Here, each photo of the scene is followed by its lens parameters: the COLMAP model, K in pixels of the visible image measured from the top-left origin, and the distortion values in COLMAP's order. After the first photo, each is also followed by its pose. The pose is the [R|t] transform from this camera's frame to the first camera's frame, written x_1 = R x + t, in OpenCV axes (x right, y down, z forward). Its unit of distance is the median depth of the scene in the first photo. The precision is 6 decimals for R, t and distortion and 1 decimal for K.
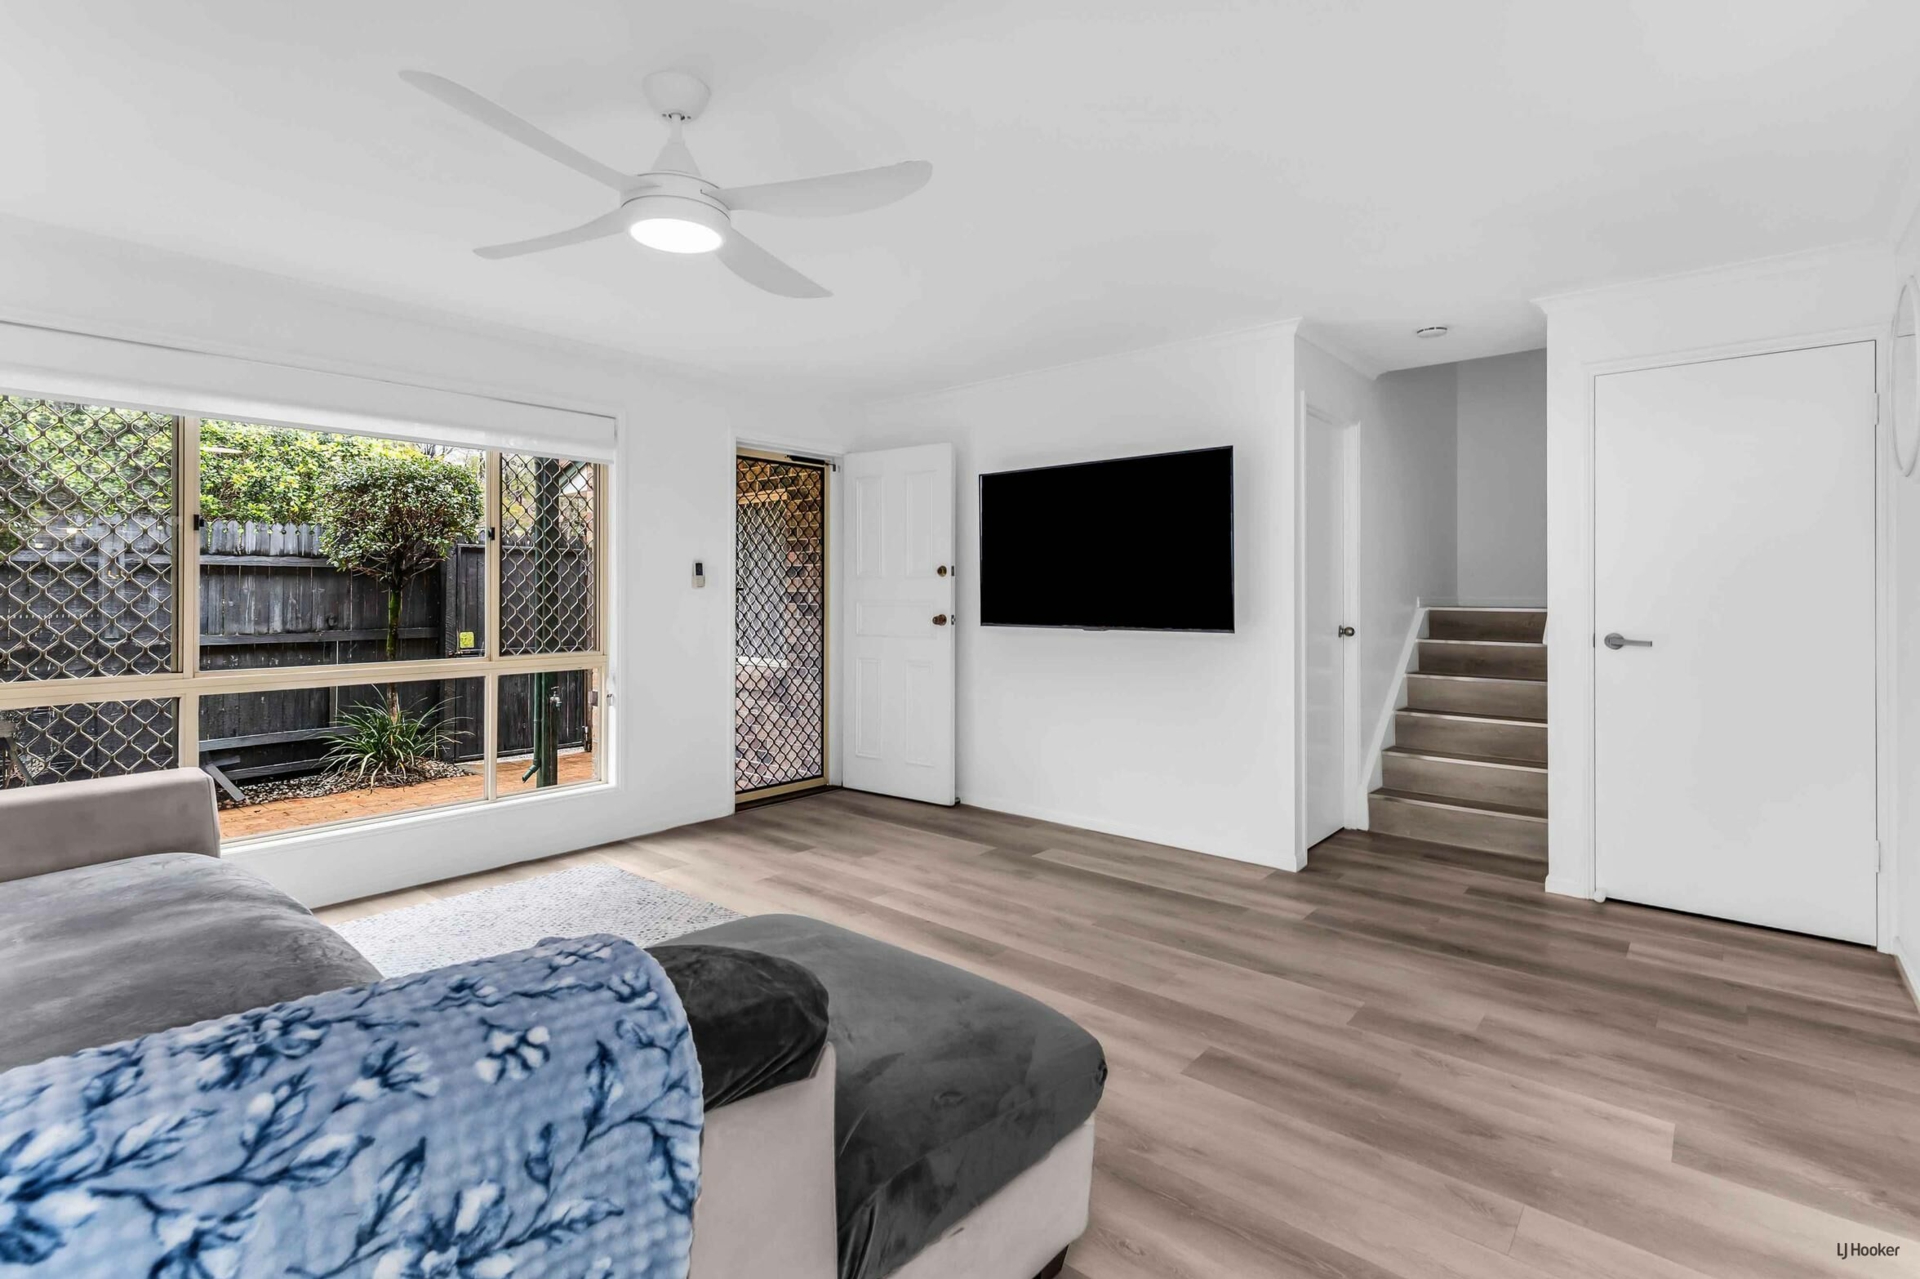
lens RADIAL K [[893.7, 0, 958.8], [0, 893.7, 593.9], [0, 0, 1]] dist [0.000859, -0.000079]
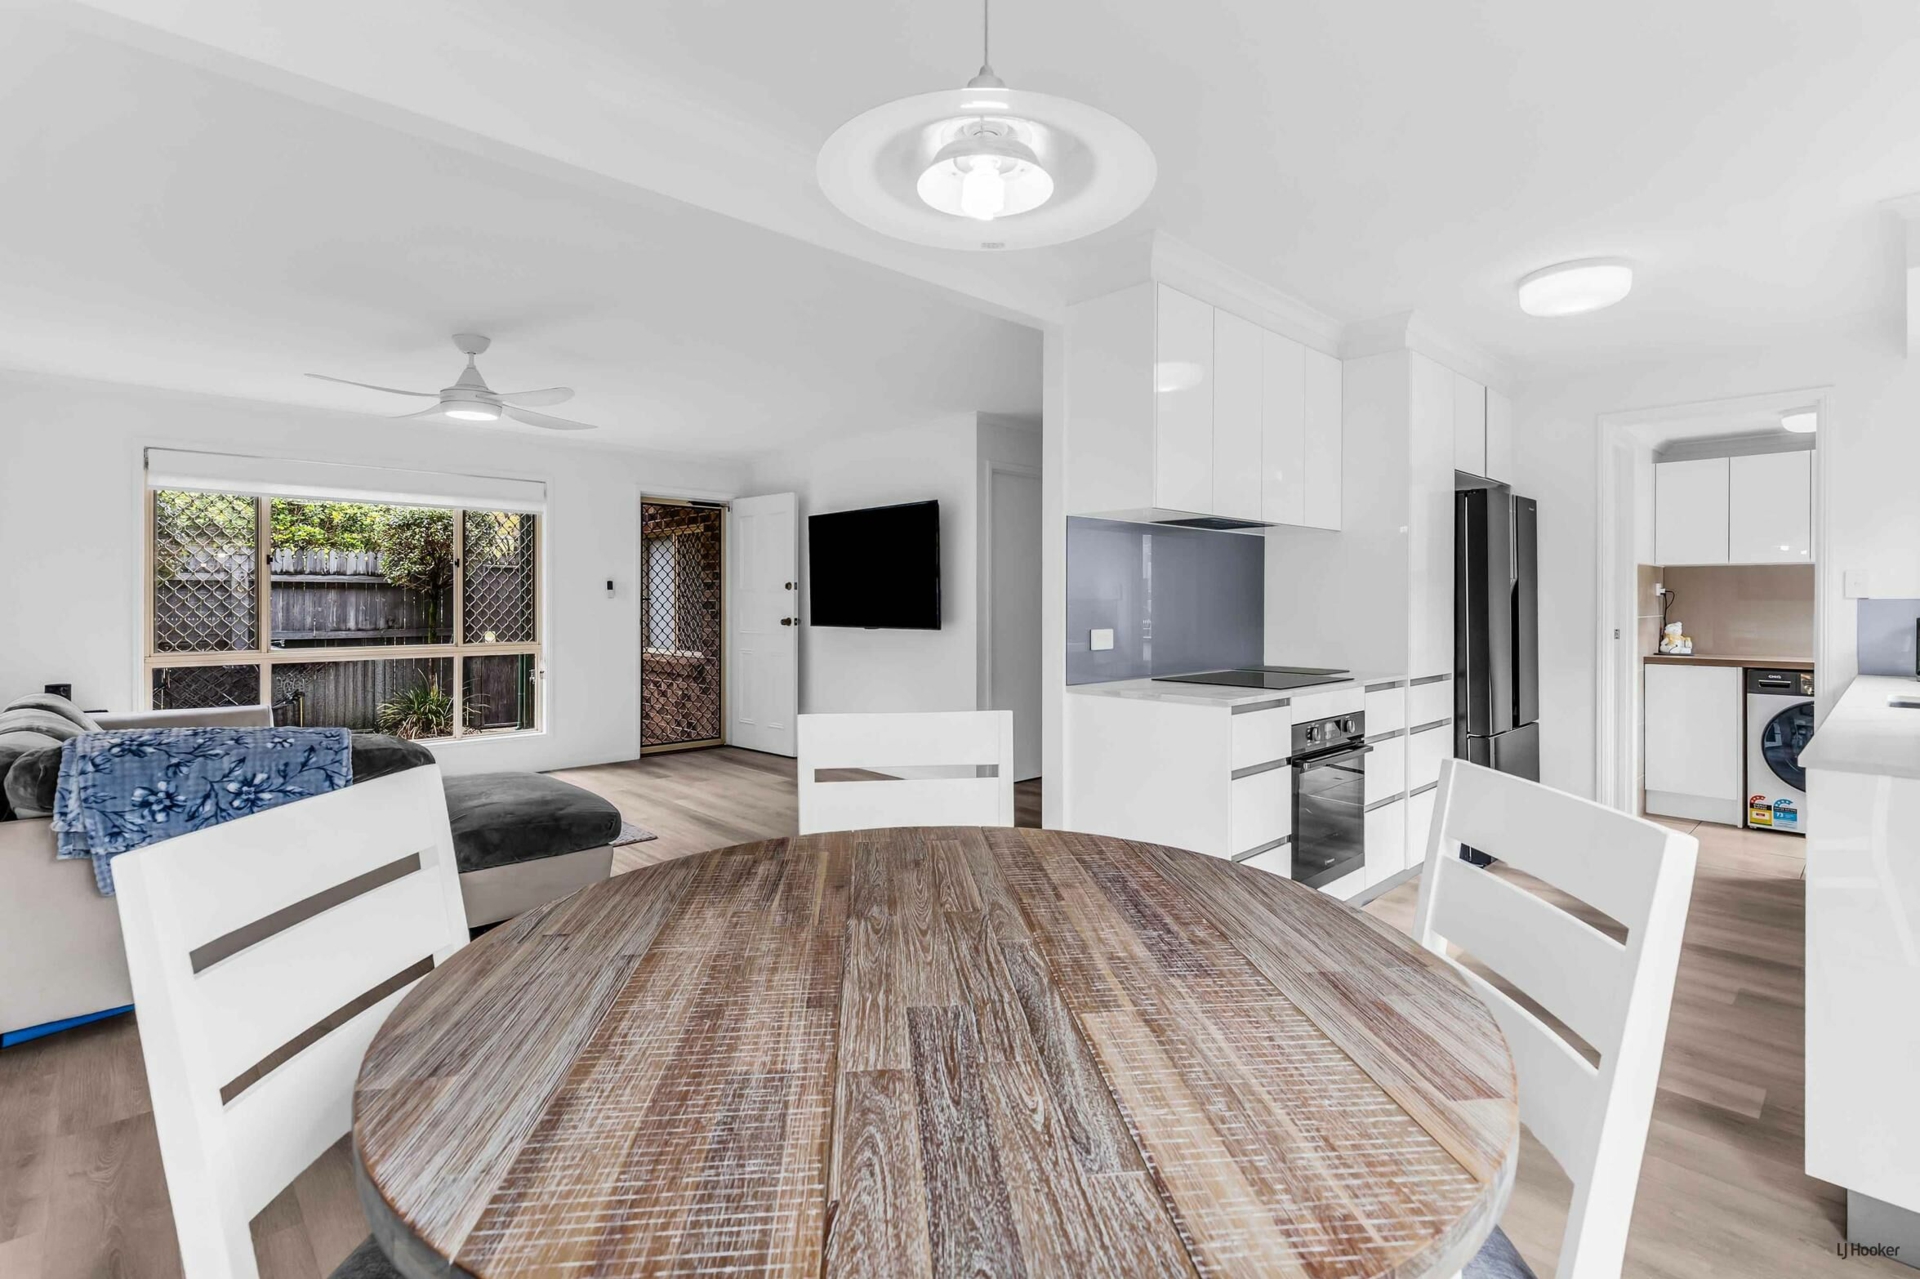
lens RADIAL K [[890.1, 0, 961.8], [0, 890.1, 606.2], [0, 0, 1]] dist [-0.000119, -0.000091]
pose [[0.994608, 0.000646, -0.103705, 0.400932], [-0.000218, 0.999991, 0.004139, -0.000190], [0.103707, -0.004094, 0.994599, -0.341882]]
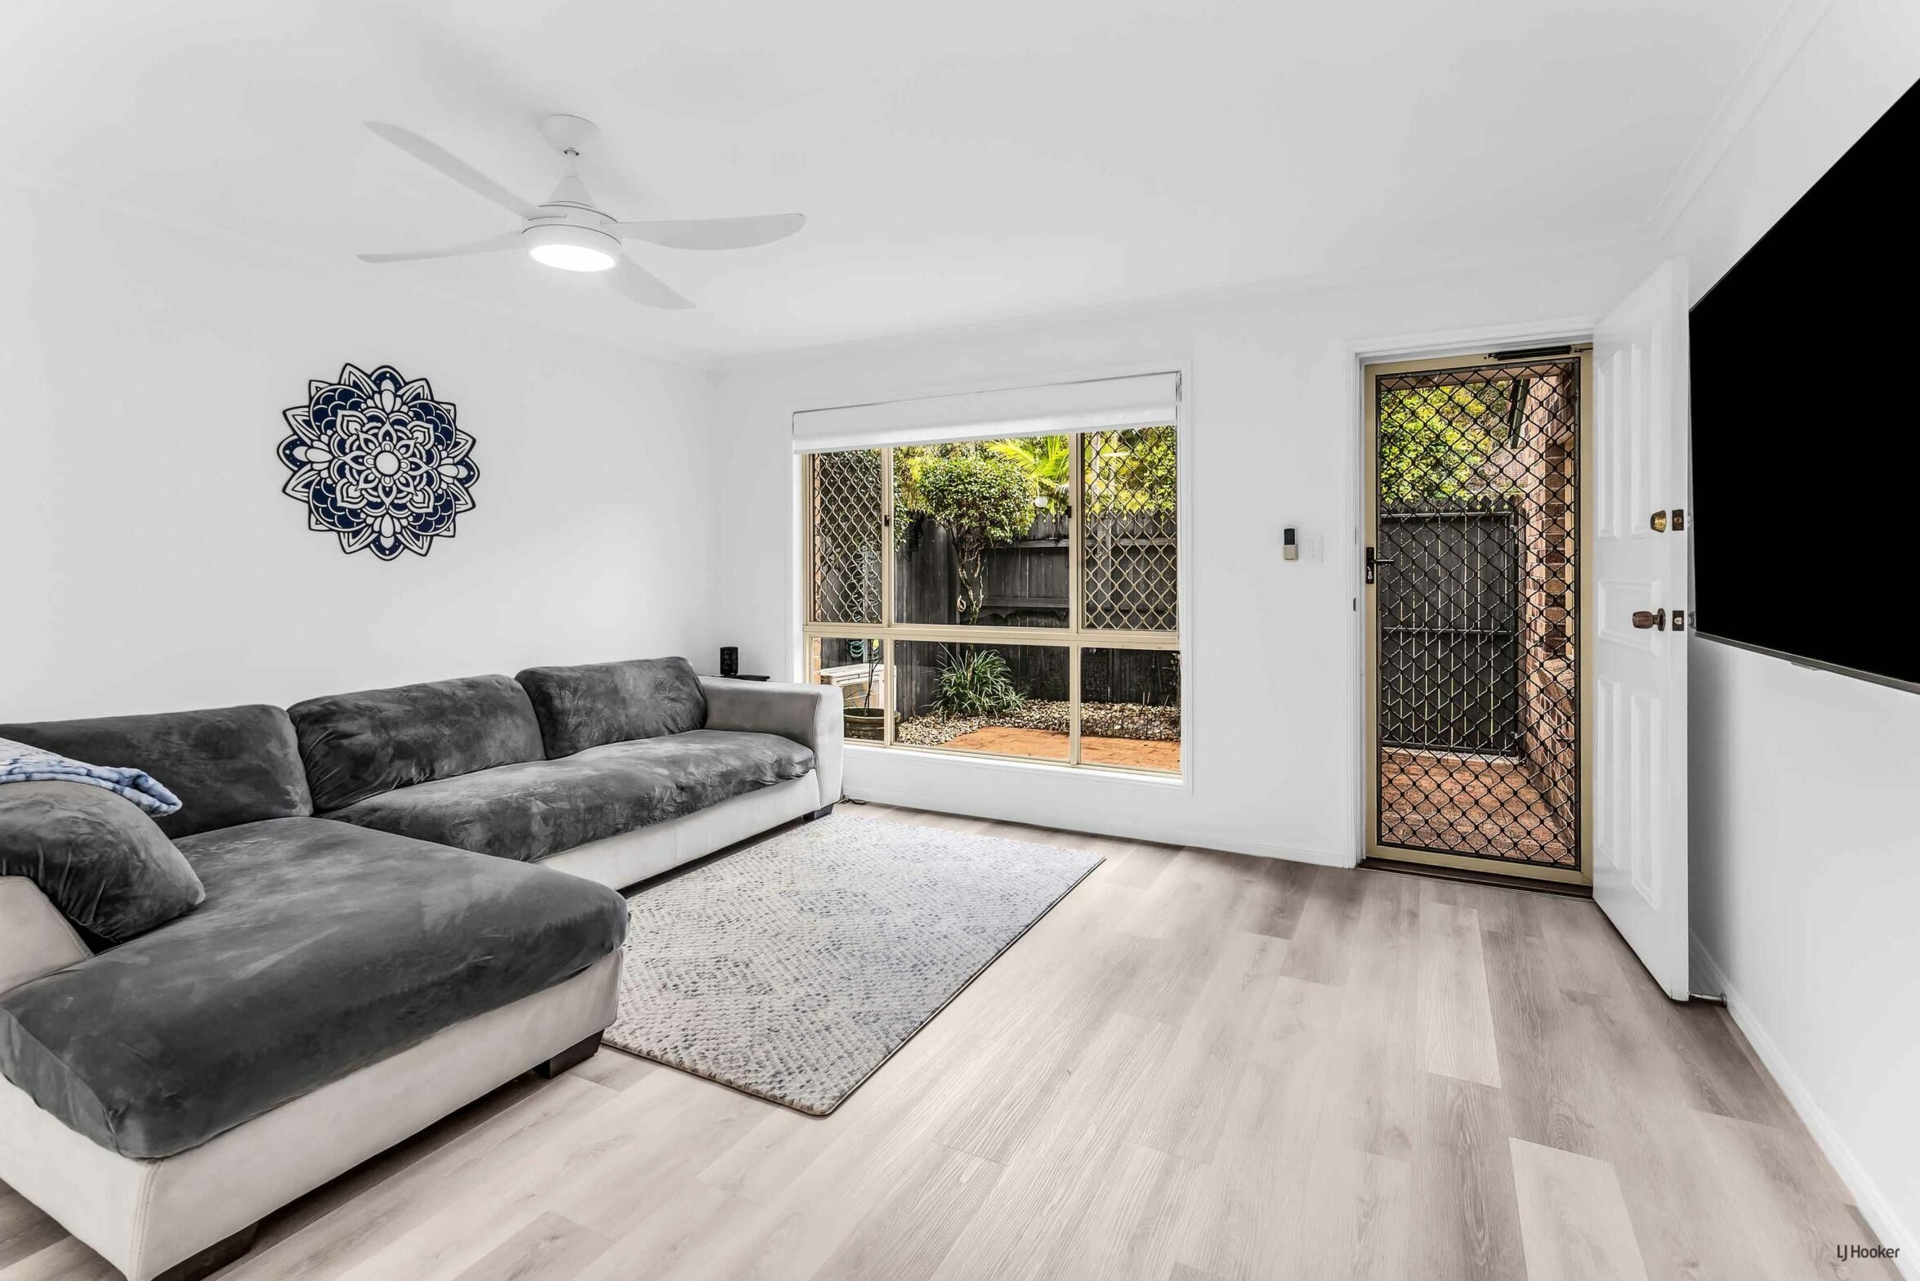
lens RADIAL K [[901.7, 0, 960.4], [0, 901.7, 571.1], [0, 0, 1]] dist [0.026244, 0.000048]
pose [[0.225387, 0.000565, -0.974269, 0.404689], [0.003656, 0.999992, 0.001426, 0.000128], [0.974263, -0.003883, 0.225383, 0.523337]]
